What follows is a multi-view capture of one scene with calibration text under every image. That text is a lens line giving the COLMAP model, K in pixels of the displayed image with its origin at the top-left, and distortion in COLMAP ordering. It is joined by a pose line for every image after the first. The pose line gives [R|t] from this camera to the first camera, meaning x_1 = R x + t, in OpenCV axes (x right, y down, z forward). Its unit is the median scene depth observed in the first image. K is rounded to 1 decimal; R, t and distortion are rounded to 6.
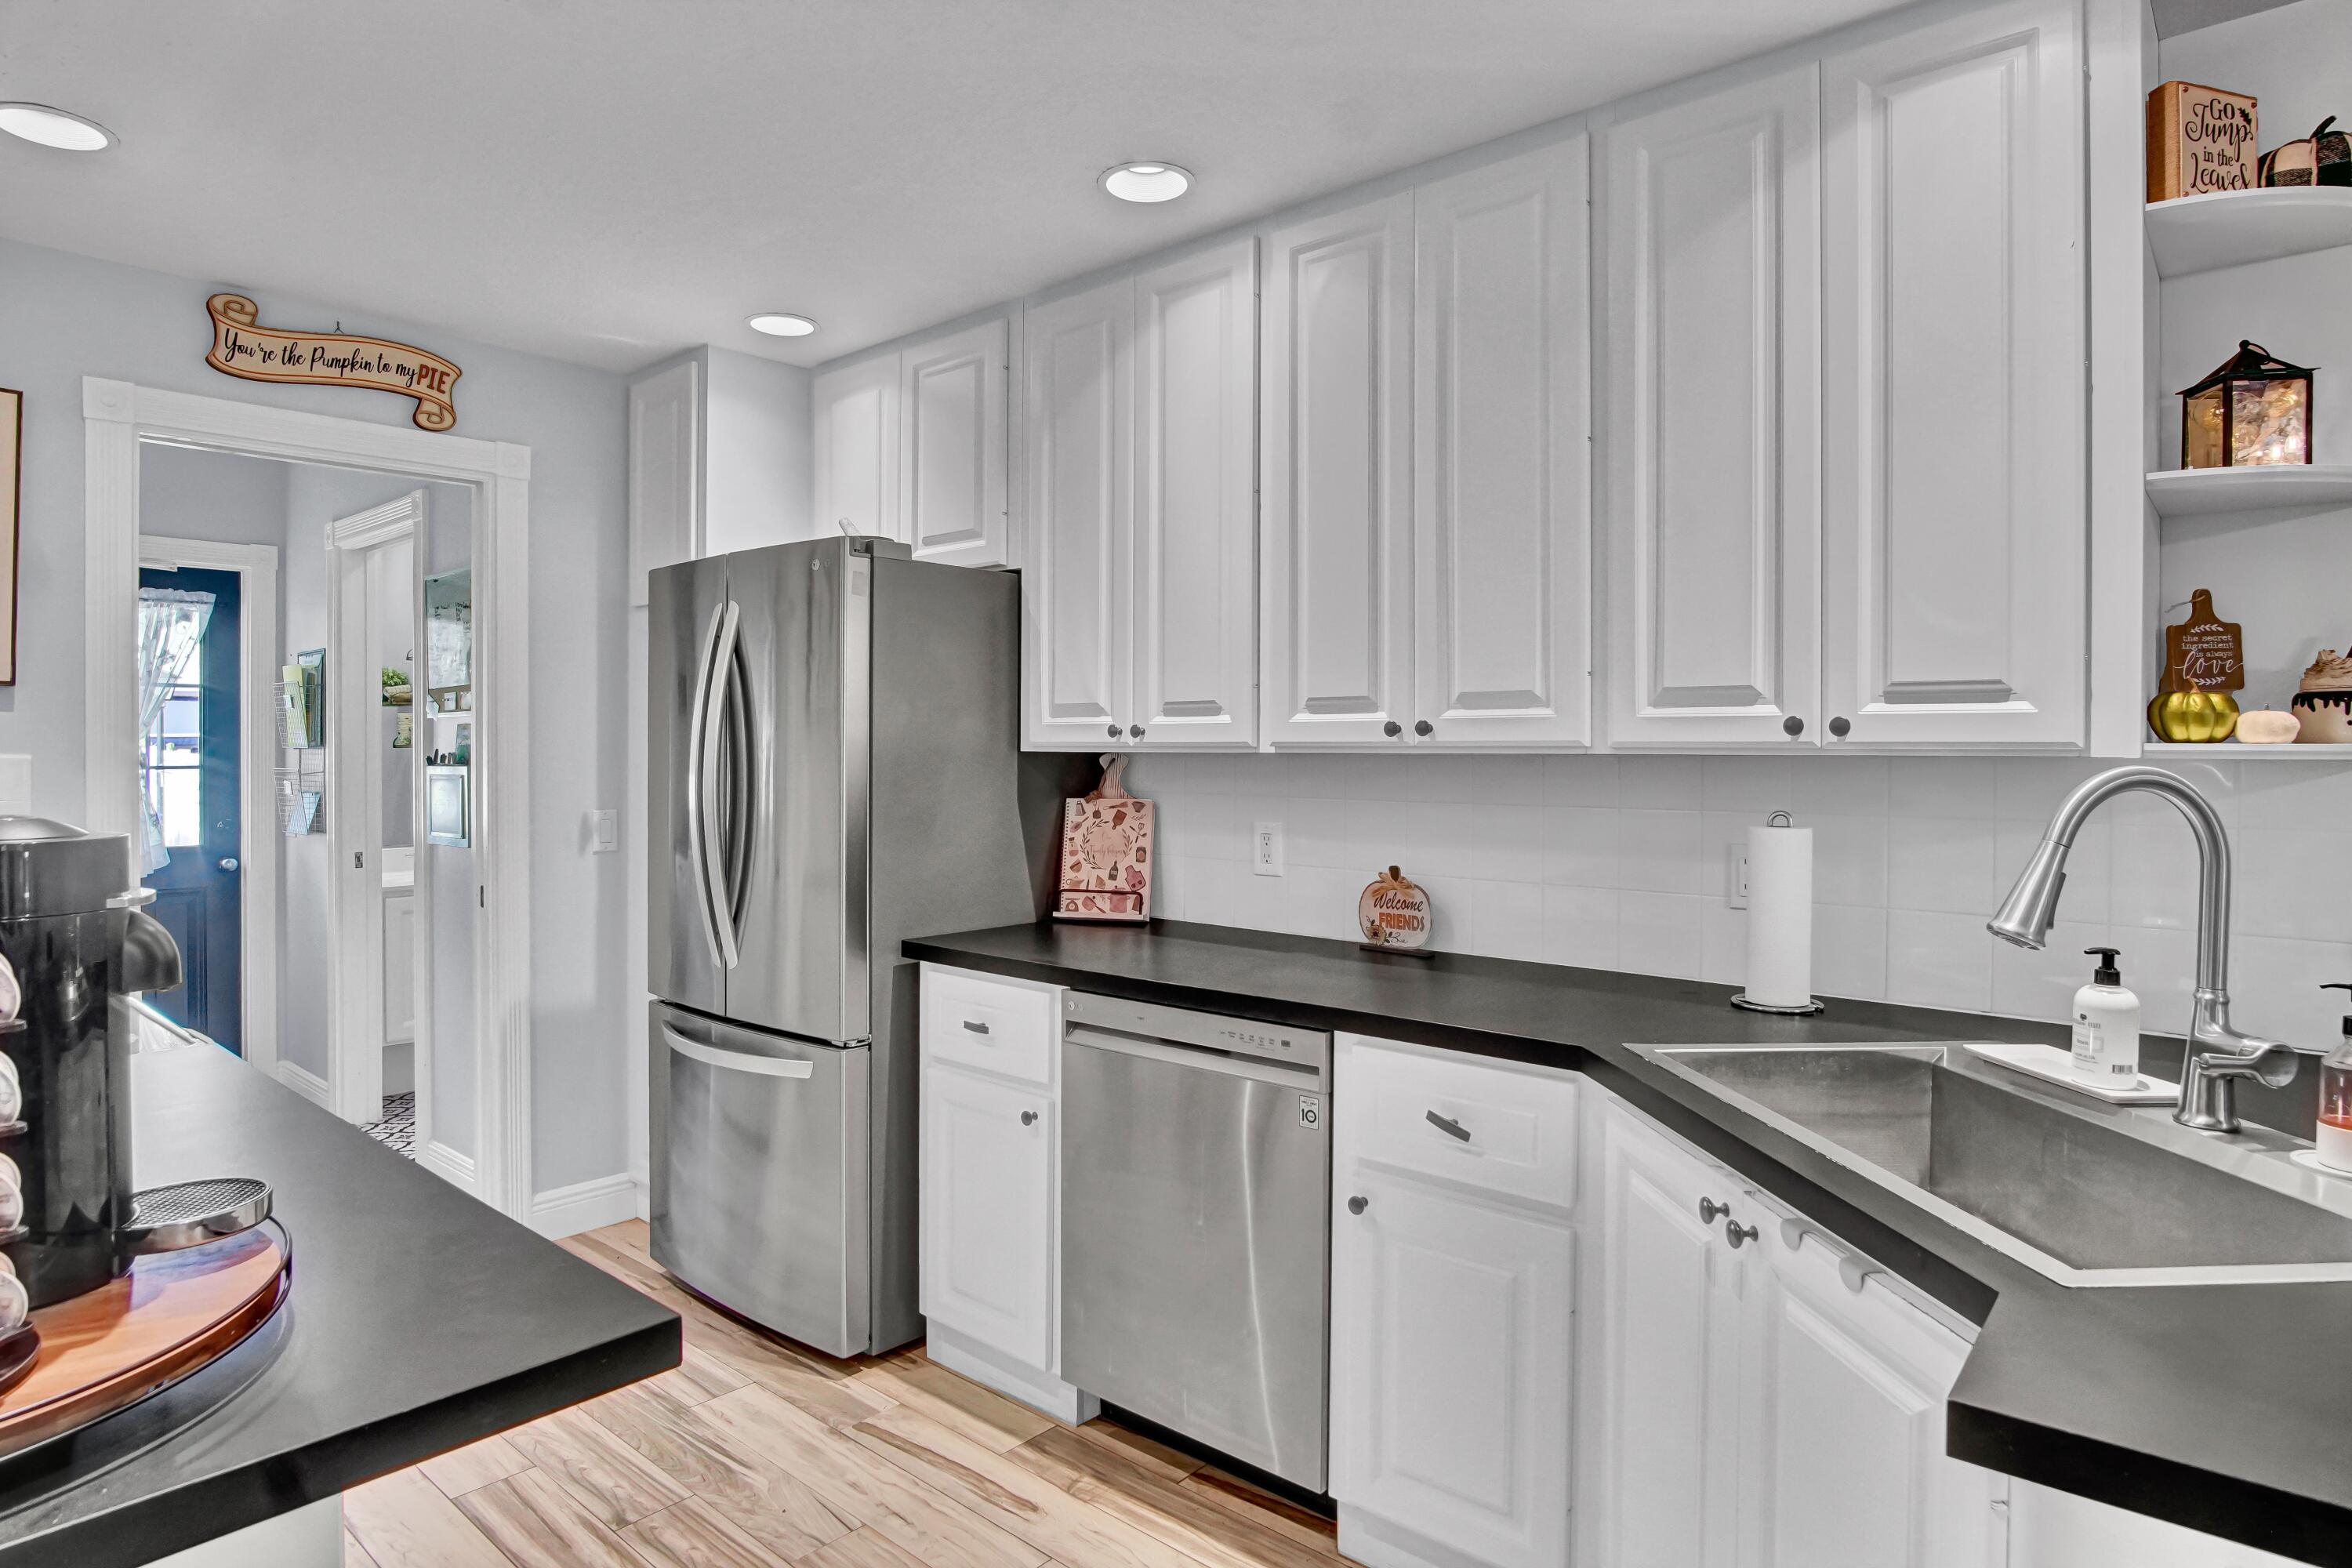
lens RADIAL K [[1307.1, 0, 1160.0], [0, 1307.1, 763.0], [0, 0, 1]] dist [-0.024126, -0.000351]
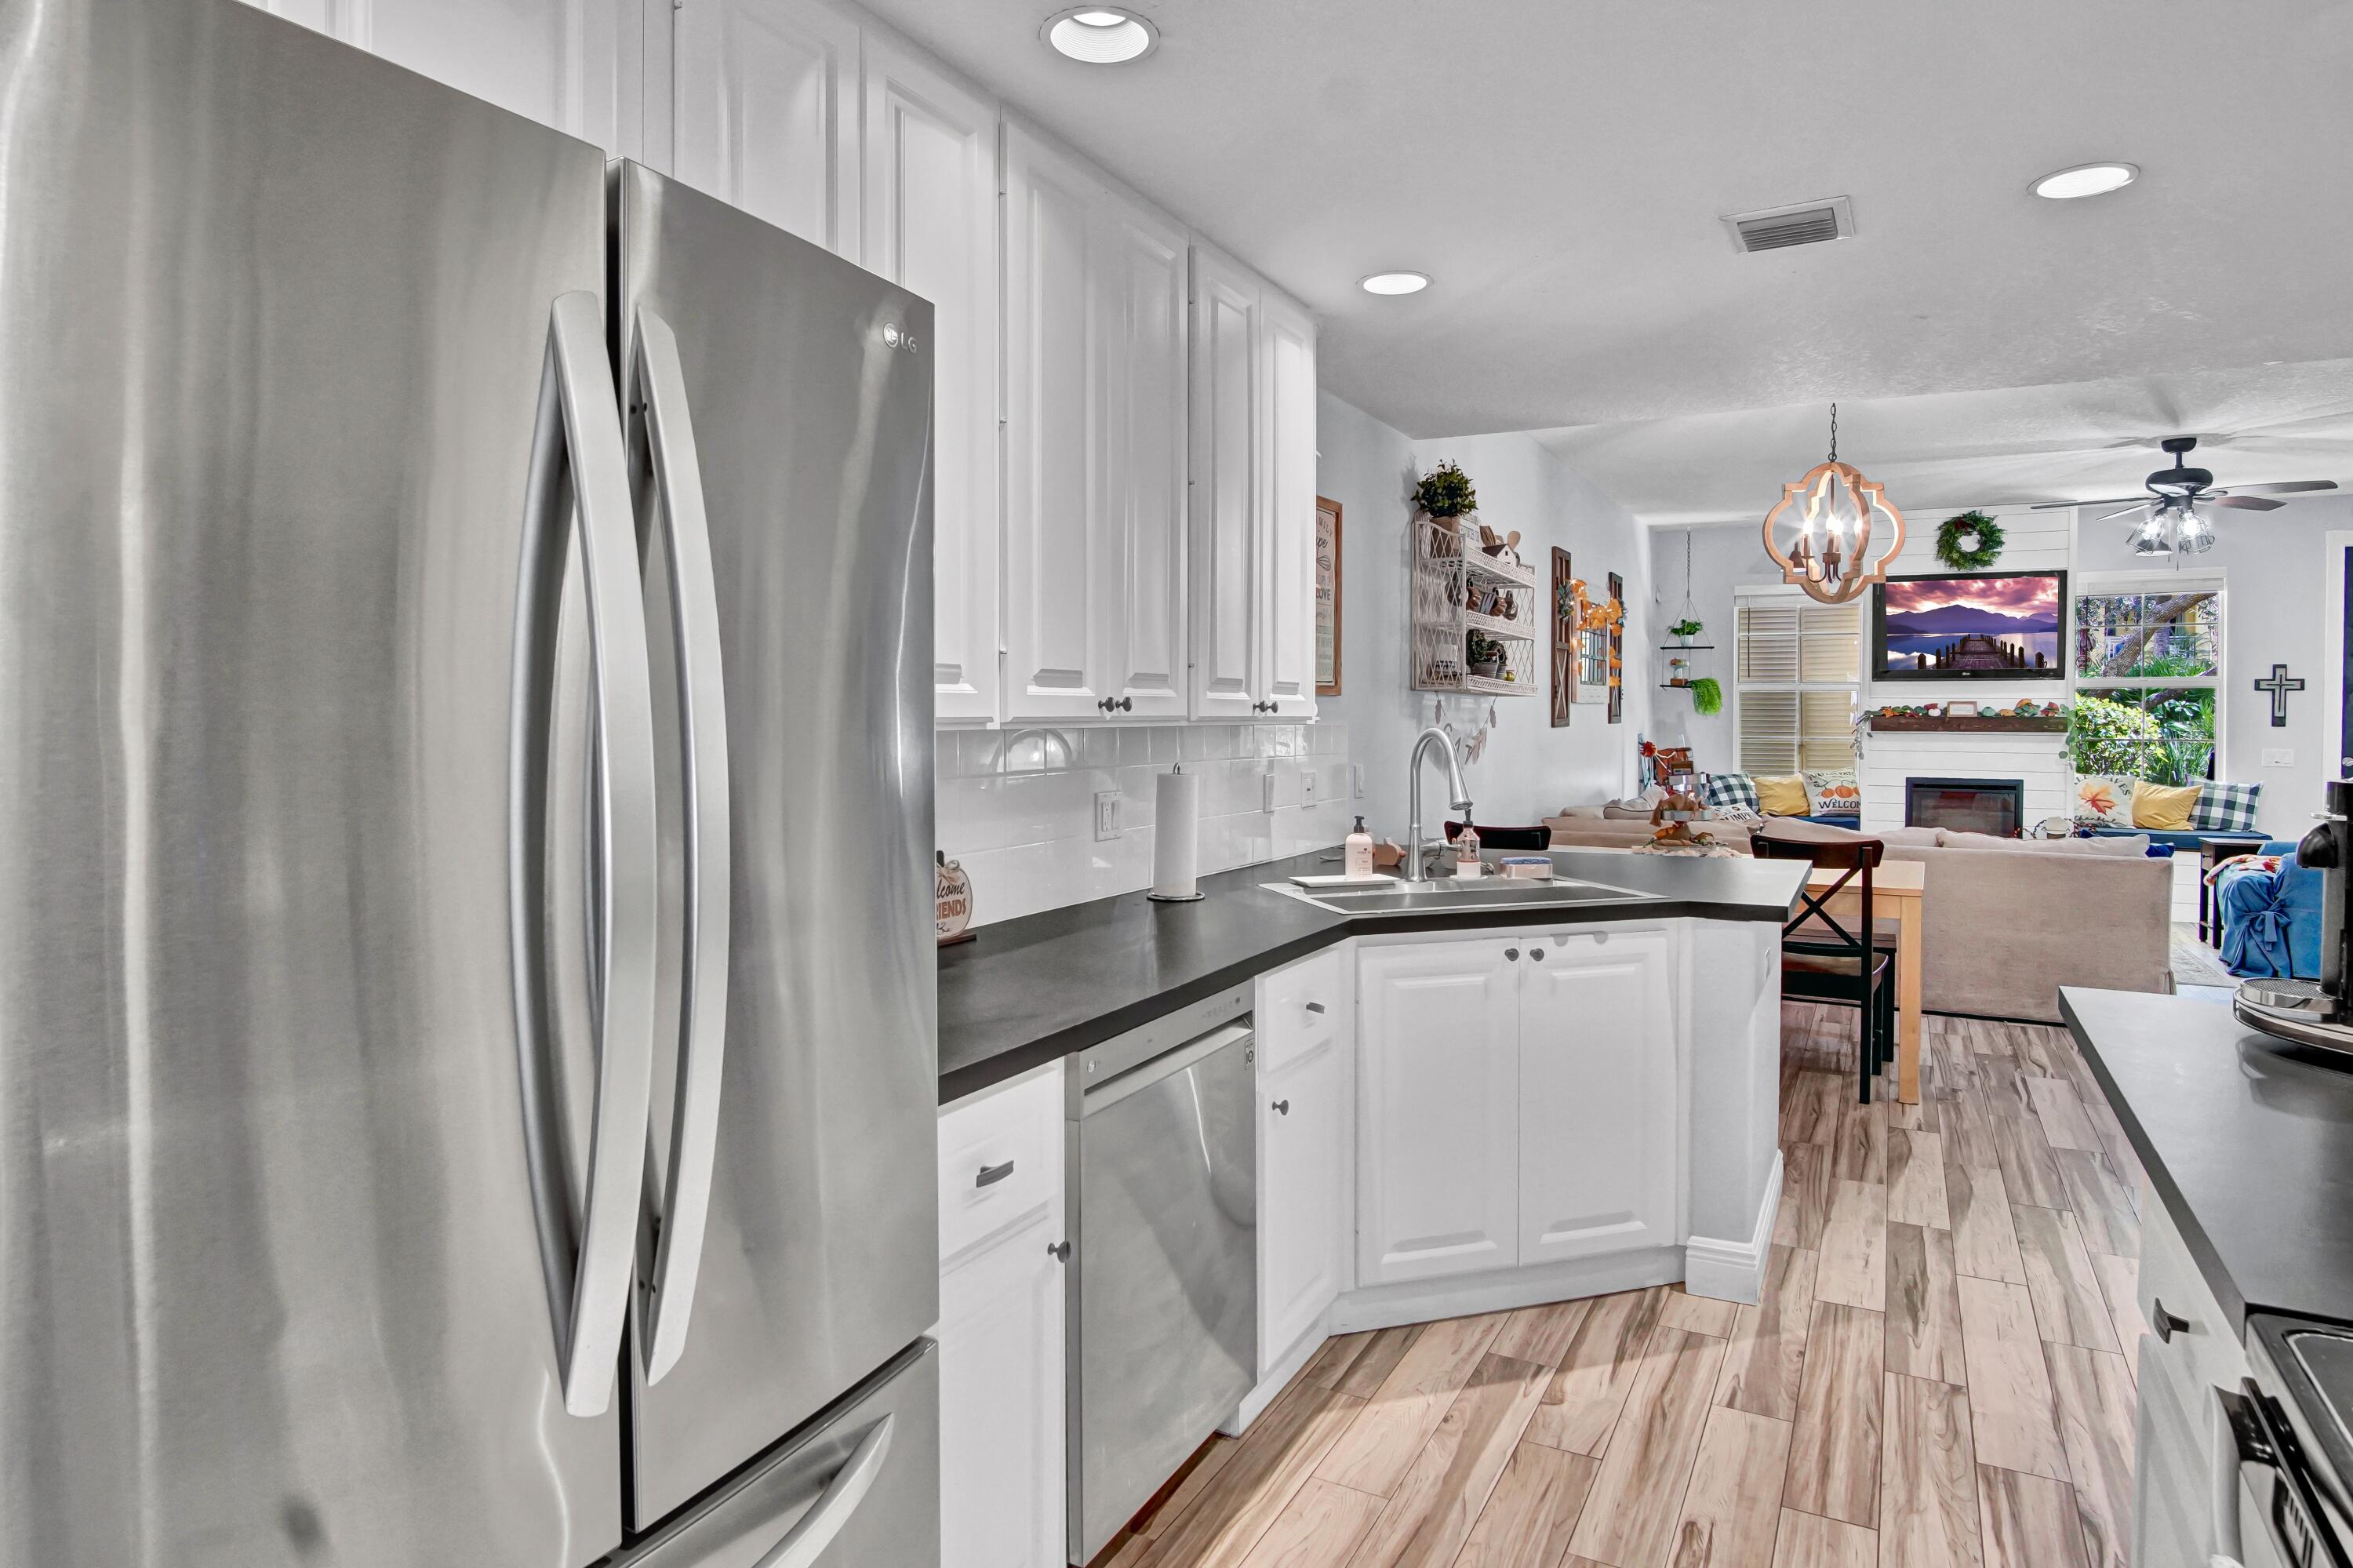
lens RADIAL K [[1305.1, 0, 1156.2], [0, 1305.1, 771.0], [0, 0, 1]] dist [-0.026695, 0.000059]
pose [[-0.206089, -0.046332, 0.977436, -0.643205], [0.009712, 0.998732, 0.049389, -0.018578], [-0.978485, 0.019671, -0.205378, 0.890340]]
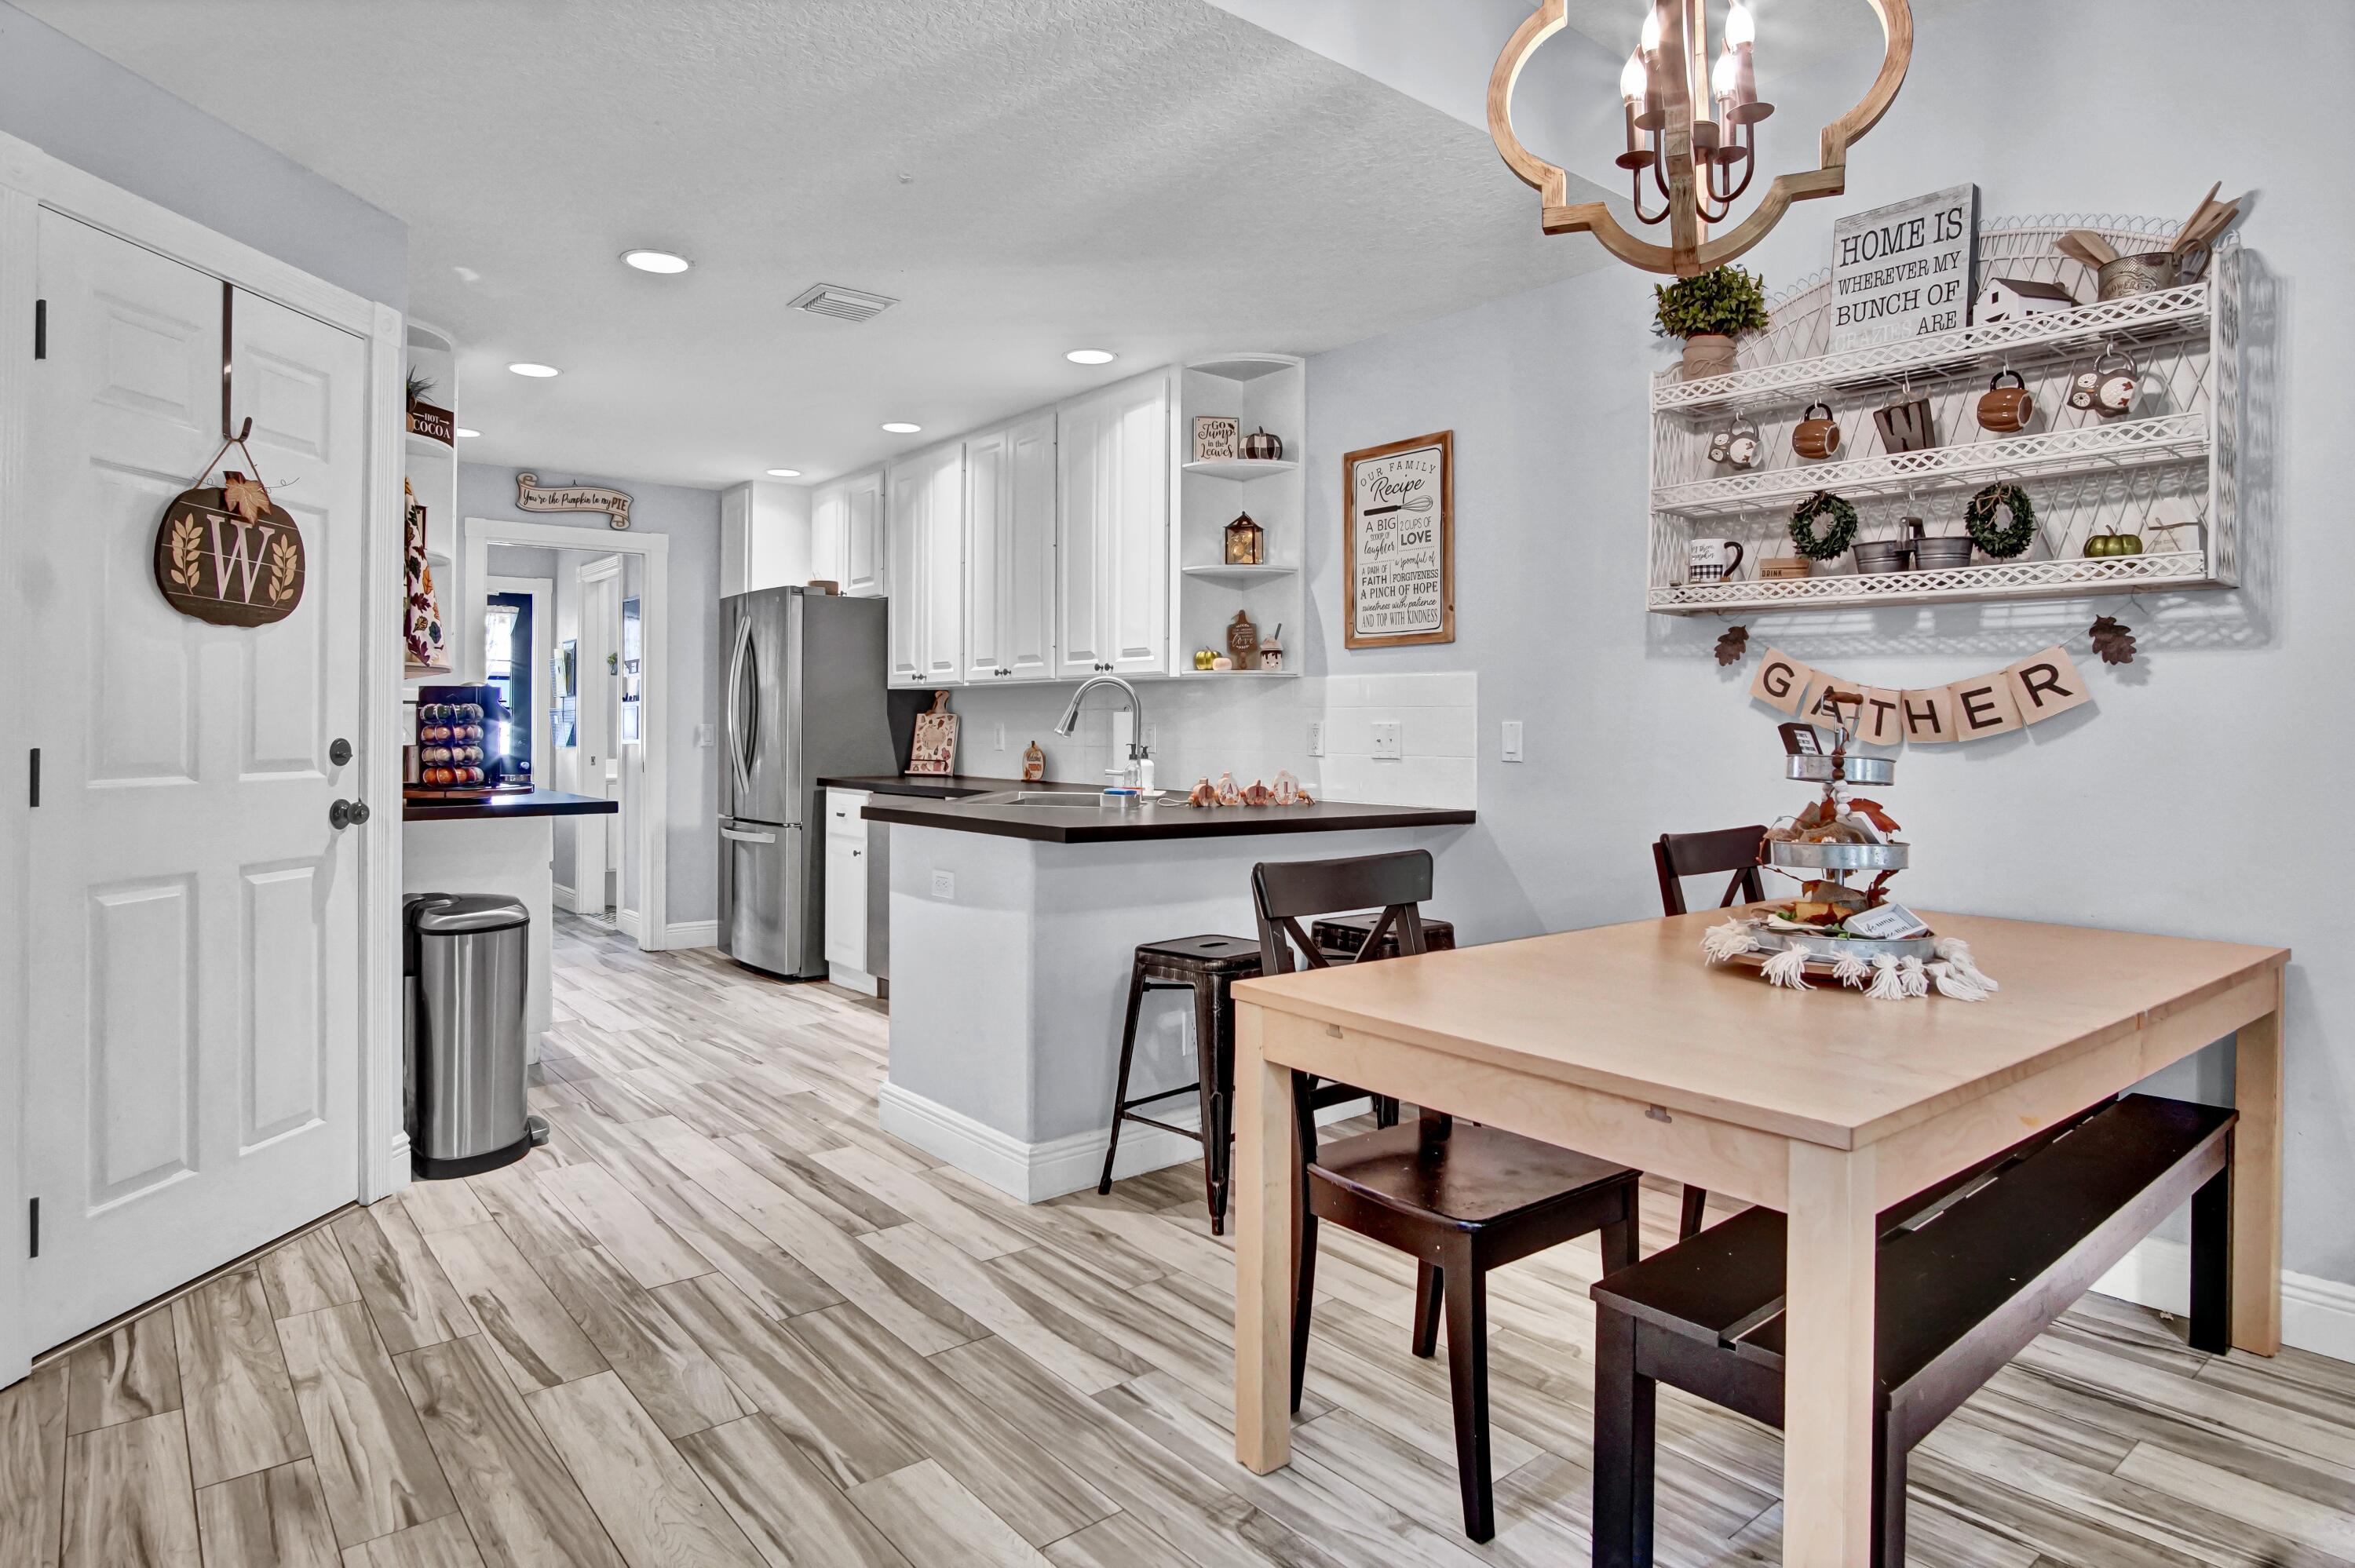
lens RADIAL K [[1305.9, 0, 1174.0], [0, 1305.9, 721.9], [0, 0, 1]] dist [-0.026695, 0.000059]
pose [[0.986441, 0.001228, -0.164113, 0.632045], [-0.003810, 0.999874, -0.015418, 0.068597], [0.164074, 0.015834, 0.986321, -0.858011]]
